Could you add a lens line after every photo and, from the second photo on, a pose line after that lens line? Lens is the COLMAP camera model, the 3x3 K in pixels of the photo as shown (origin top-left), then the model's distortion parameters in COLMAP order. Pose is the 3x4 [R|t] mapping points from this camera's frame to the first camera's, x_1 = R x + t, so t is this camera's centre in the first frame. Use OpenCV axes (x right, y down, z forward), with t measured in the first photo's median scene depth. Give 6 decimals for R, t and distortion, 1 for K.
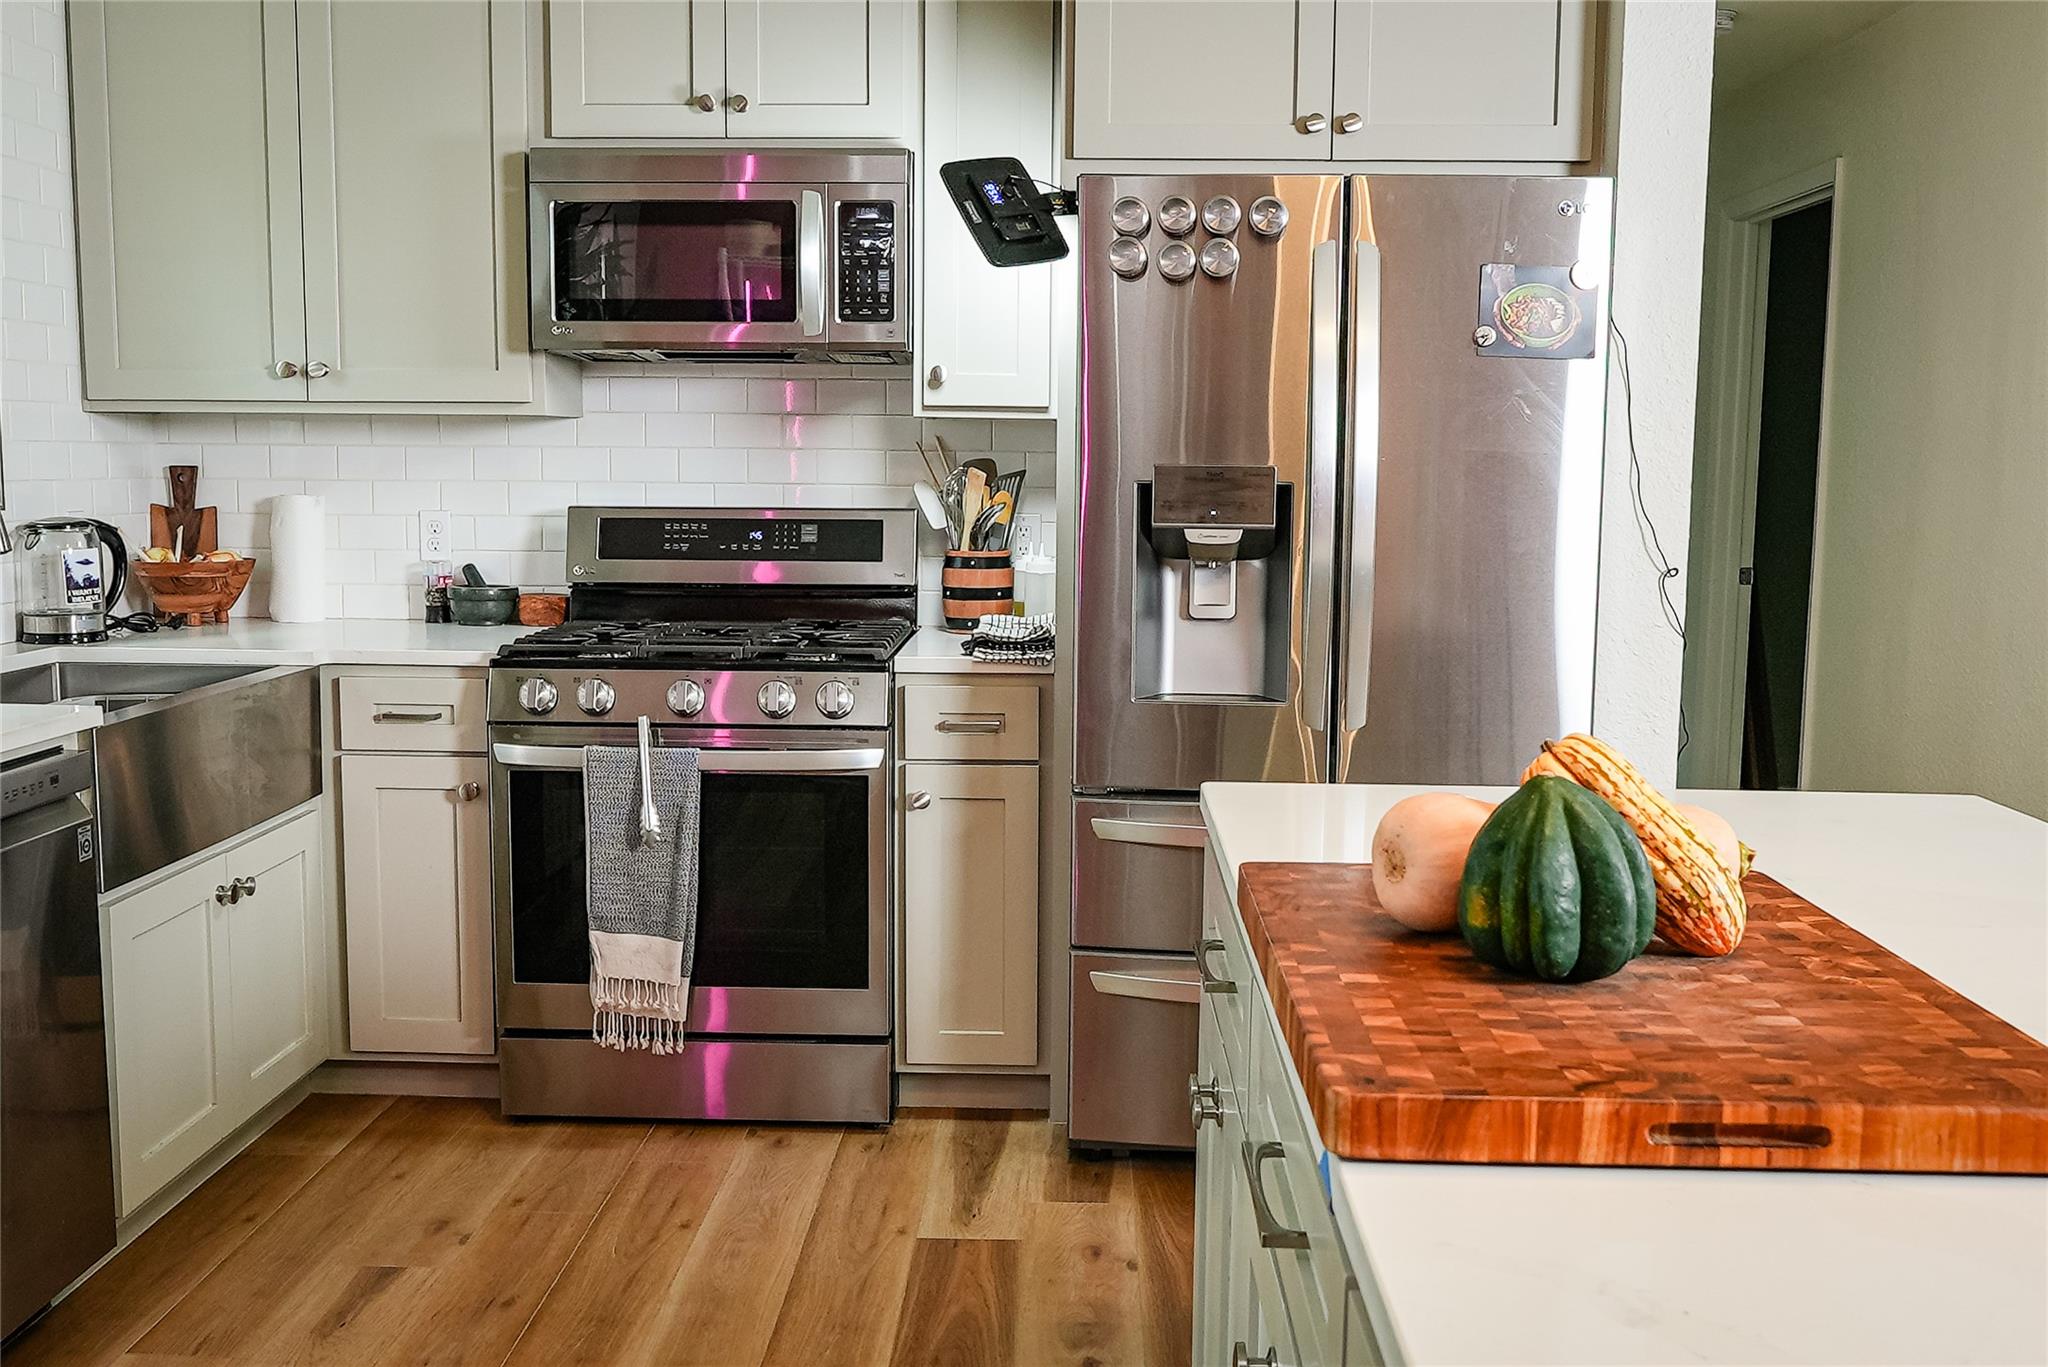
lens RADIAL K [[1878.0, 0, 1024.0], [0, 1878.0, 683.5], [0, 0, 1]] dist [-0.025844, 0.003102]
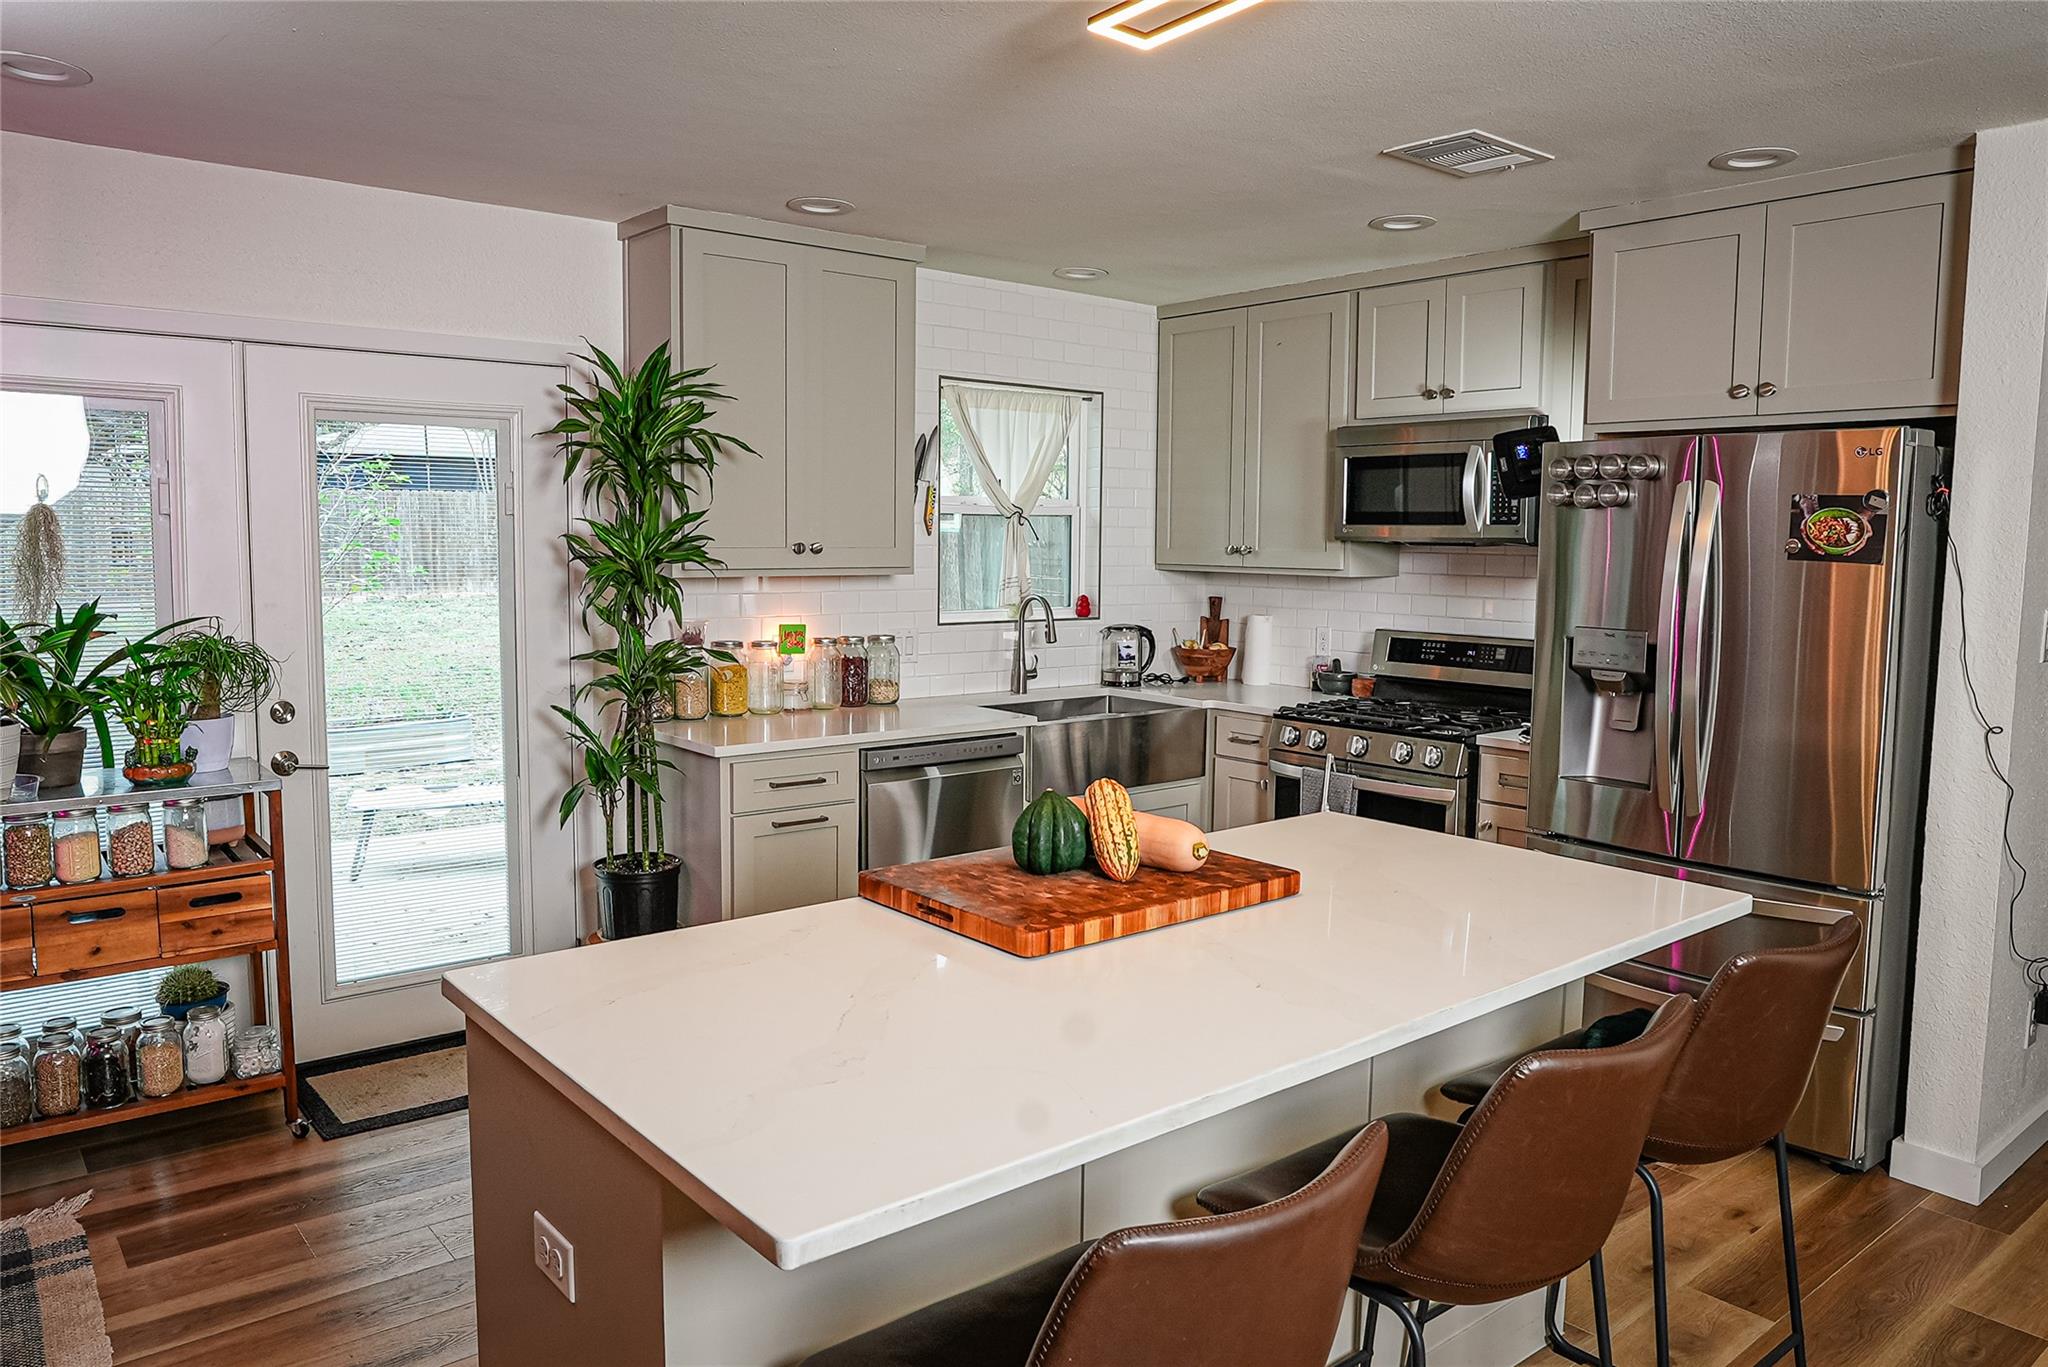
lens RADIAL K [[1410.7, 0, 1024.0], [0, 1410.7, 683.5], [0, 0, 1]] dist [-0.035671, 0.004912]
pose [[0.659810, 0.075600, -0.747620, 0.552896], [-0.094572, 0.995370, 0.017188, -0.040697], [0.745458, 0.059363, 0.663904, -0.089031]]
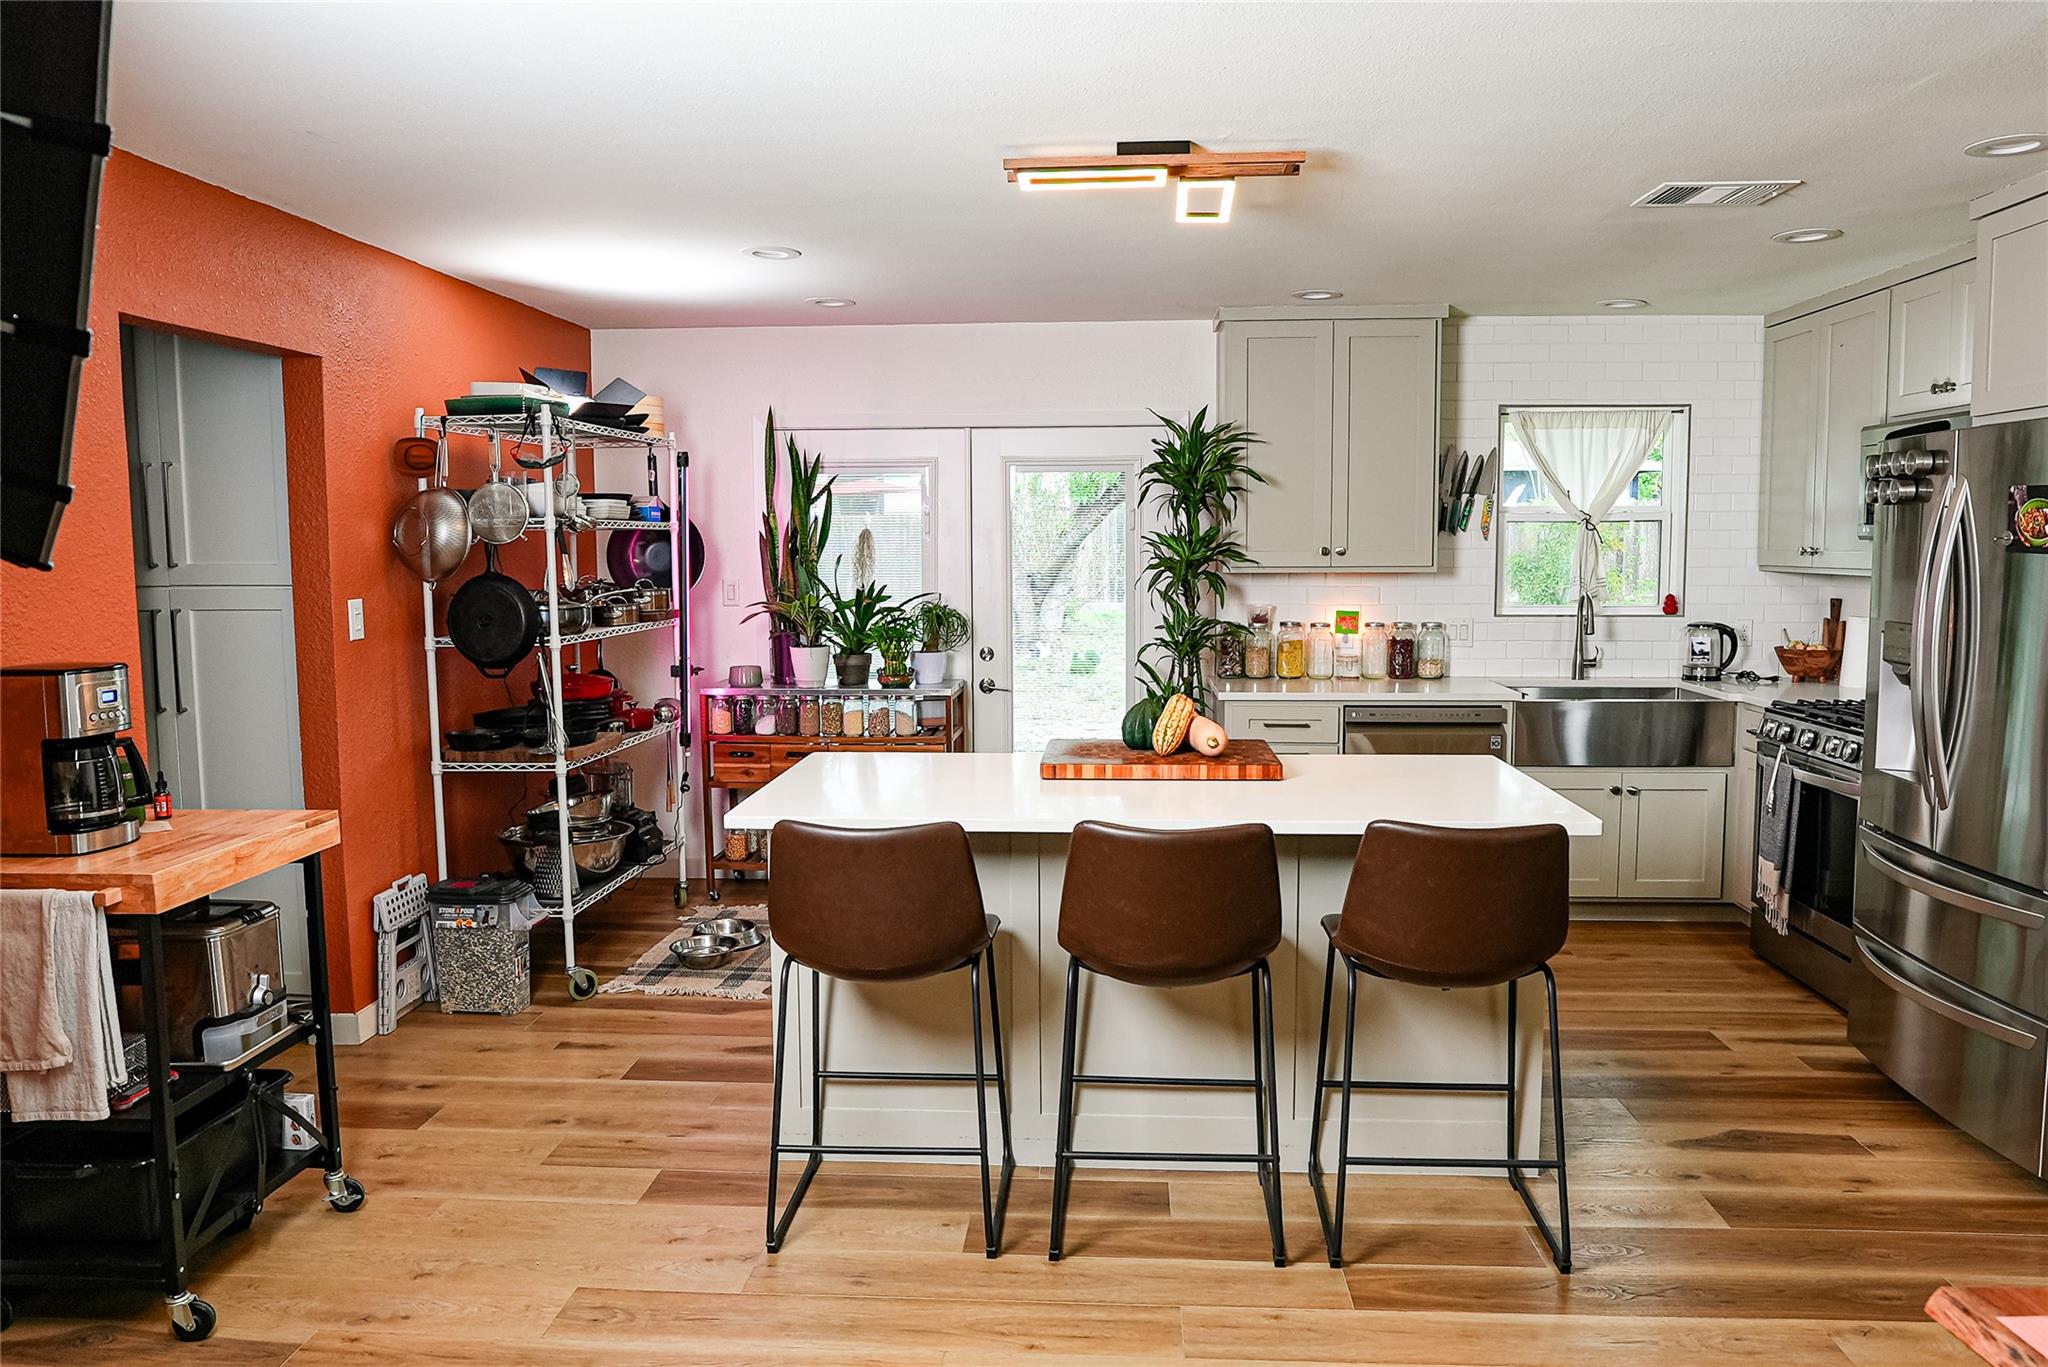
lens RADIAL K [[1410.7, 0, 1024.0], [0, 1410.7, 683.5], [0, 0, 1]] dist [-0.035671, 0.004912]
pose [[-0.035719, 0.089652, -0.995332, 1.097881], [-0.116748, 0.988774, 0.093251, -0.076955], [0.992519, 0.119534, -0.024852, 0.273884]]
